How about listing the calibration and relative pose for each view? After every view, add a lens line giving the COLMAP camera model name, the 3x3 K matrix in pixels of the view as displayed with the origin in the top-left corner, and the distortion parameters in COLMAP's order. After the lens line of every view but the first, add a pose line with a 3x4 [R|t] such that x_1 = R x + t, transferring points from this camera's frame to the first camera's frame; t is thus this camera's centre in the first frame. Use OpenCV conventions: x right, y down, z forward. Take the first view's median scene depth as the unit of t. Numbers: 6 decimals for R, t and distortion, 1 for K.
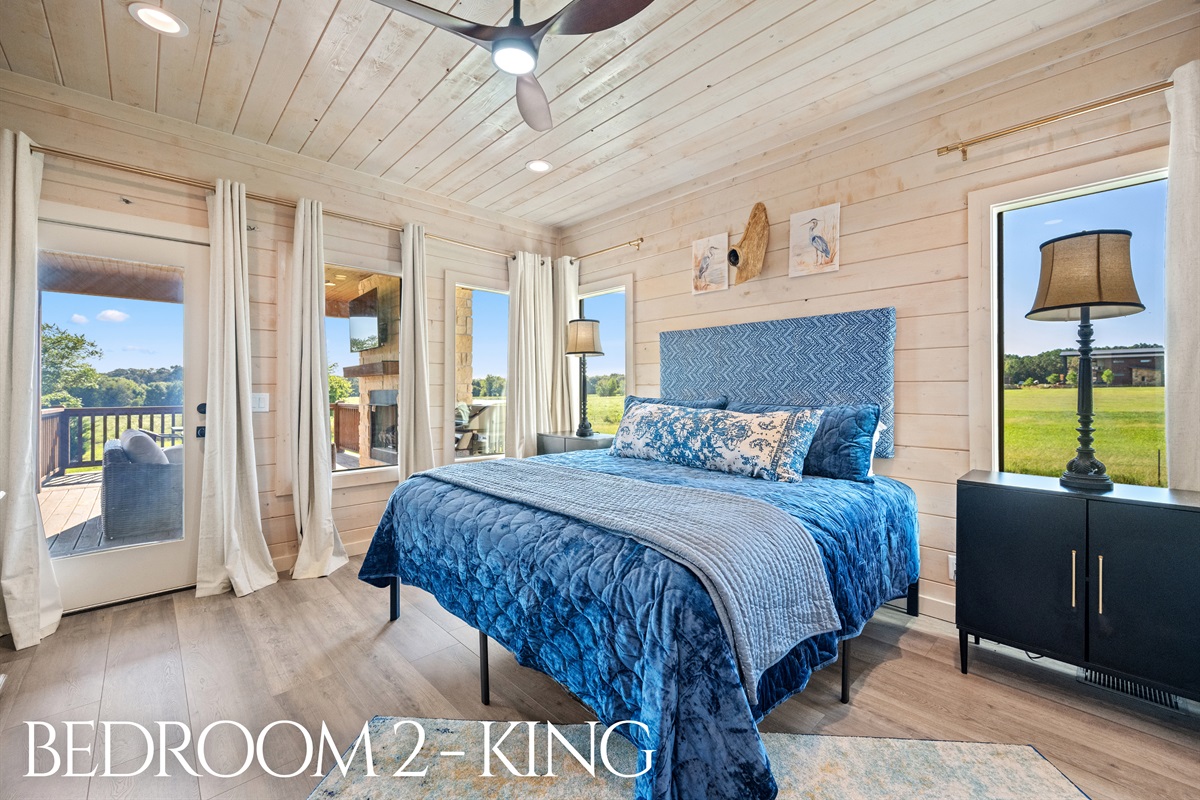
lens RADIAL K [[493.2, 0, 601.0], [0, 493.2, 388.2], [0, 0, 1]] dist [0.000913, 0.000068]
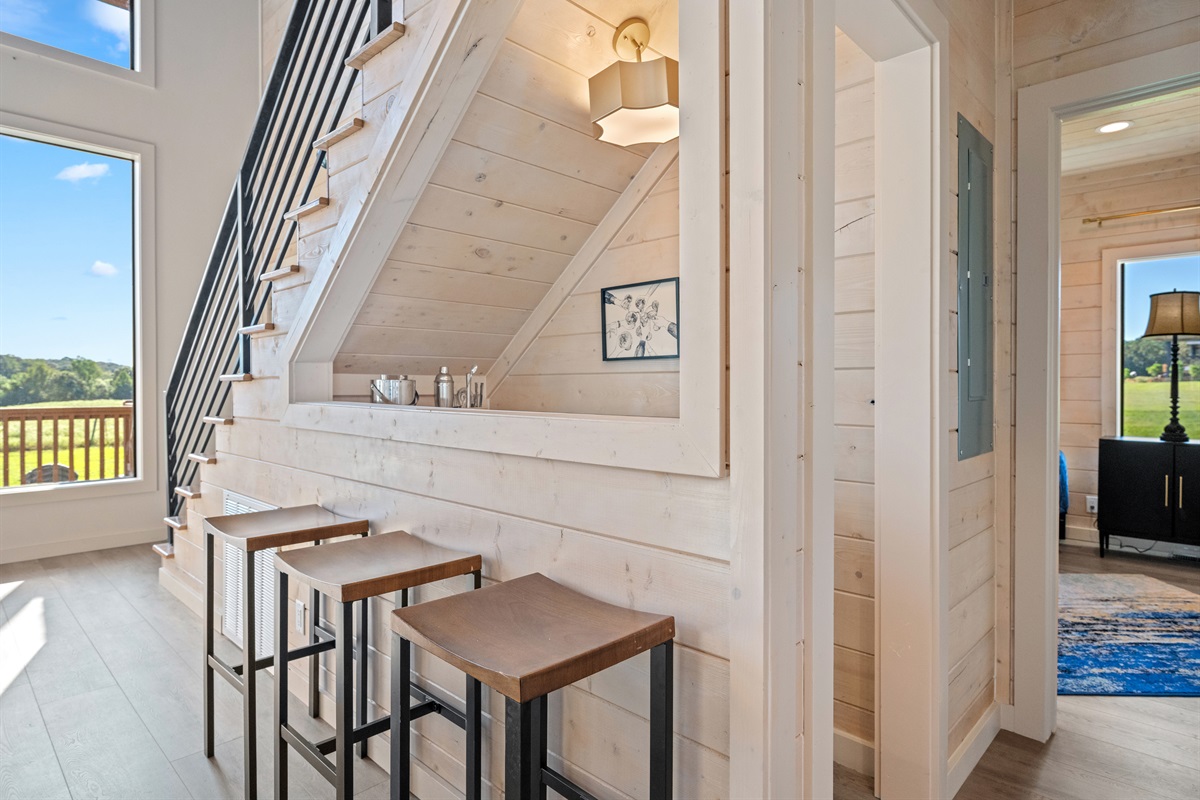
lens RADIAL K [[659.6, 0, 598.3], [0, 659.6, 391.5], [0, 0, 1]] dist [-0.001996, -0.001429]
pose [[0.999181, -0.001540, 0.040431, -0.921847], [0.000960, 0.999896, 0.014362, -0.002260], [-0.040449, -0.014312, 0.999079, -0.997804]]
